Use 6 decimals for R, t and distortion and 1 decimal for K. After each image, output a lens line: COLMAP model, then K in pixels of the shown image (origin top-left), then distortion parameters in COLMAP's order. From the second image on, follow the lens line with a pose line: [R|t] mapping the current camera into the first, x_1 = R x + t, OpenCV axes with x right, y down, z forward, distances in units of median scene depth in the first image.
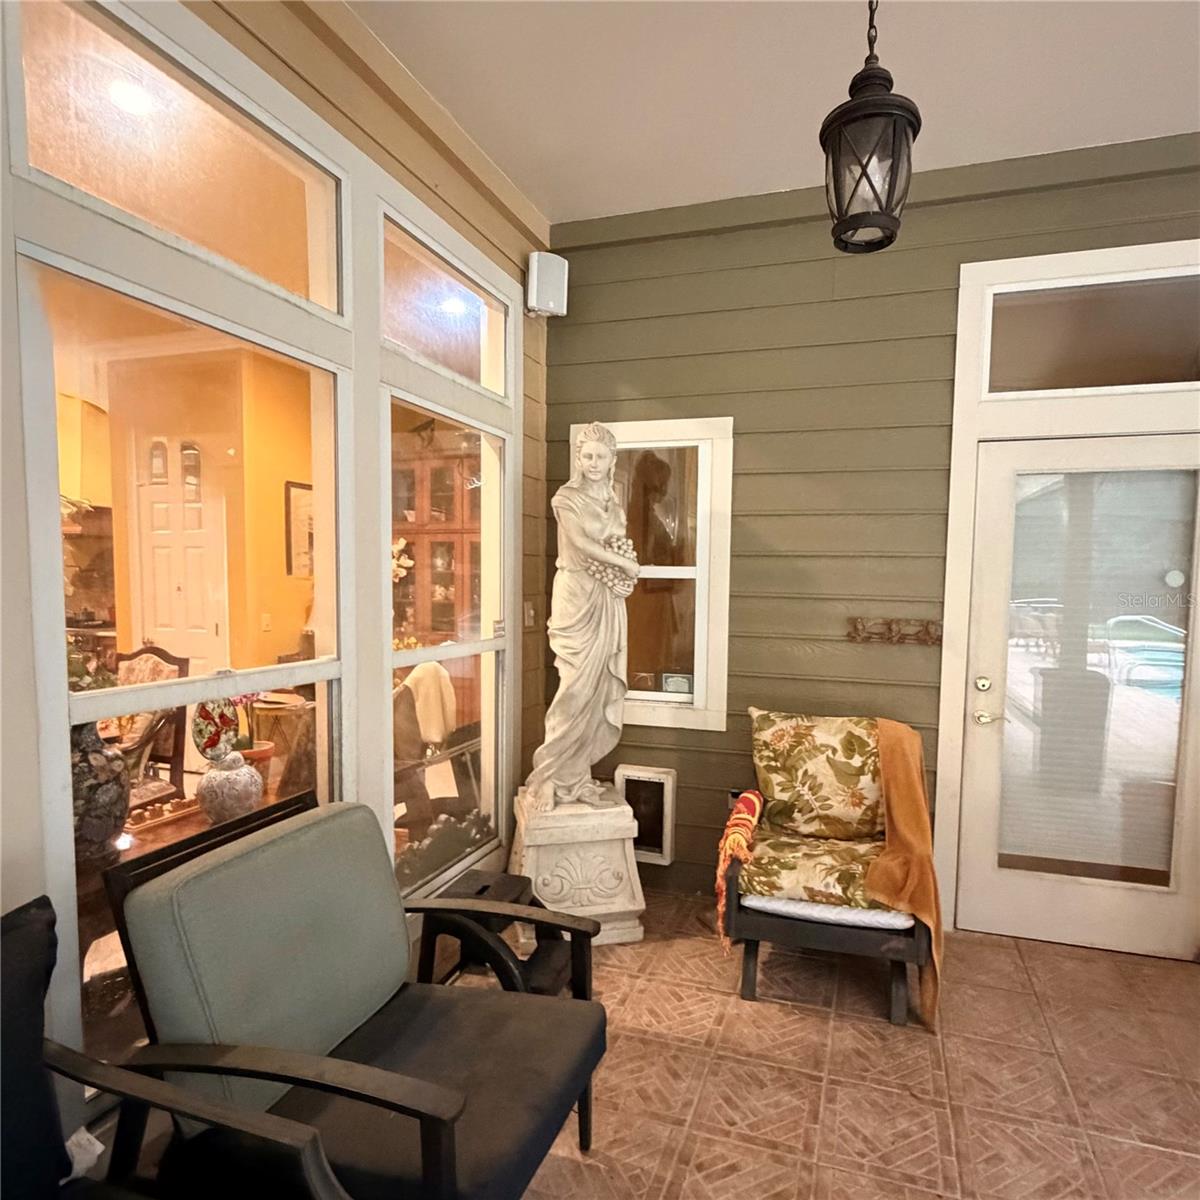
lens RADIAL K [[775.7, 0, 602.6], [0, 775.7, 629.1], [0, 0, 1]] dist [0.000638, -0.001838]
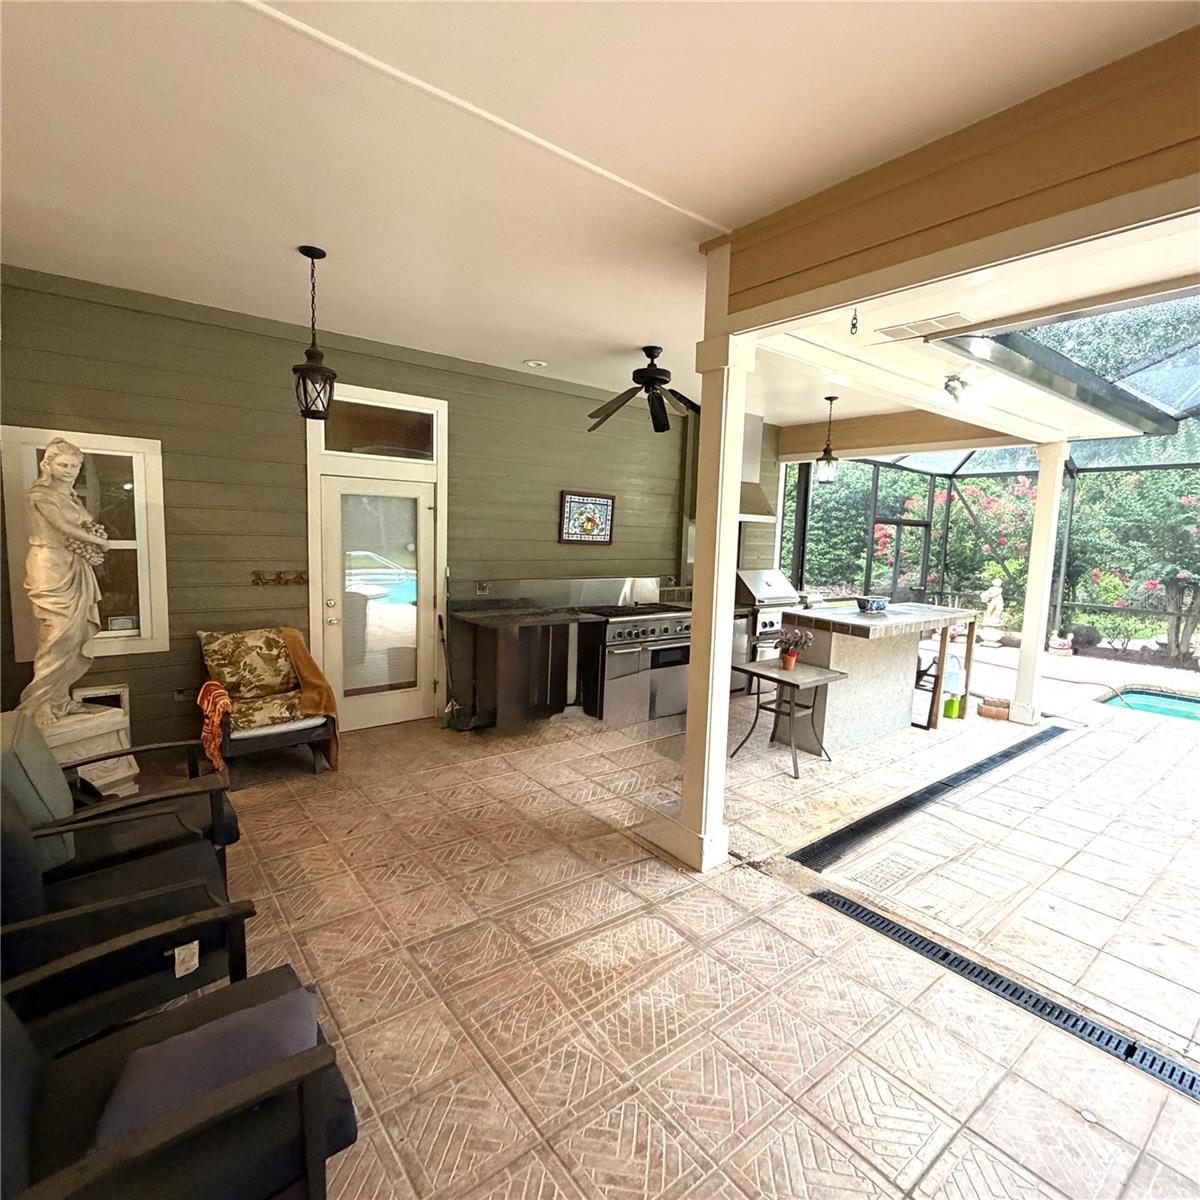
lens RADIAL K [[624.0, 0, 600.0], [0, 624.0, 600.0], [0, 0, 1]] dist [0.000847, -0.000208]
pose [[0.556479, -0.086454, 0.826352, -0.425462], [0.038152, 0.996182, 0.078529, -0.033452], [-0.829986, -0.012173, 0.557652, -0.418703]]
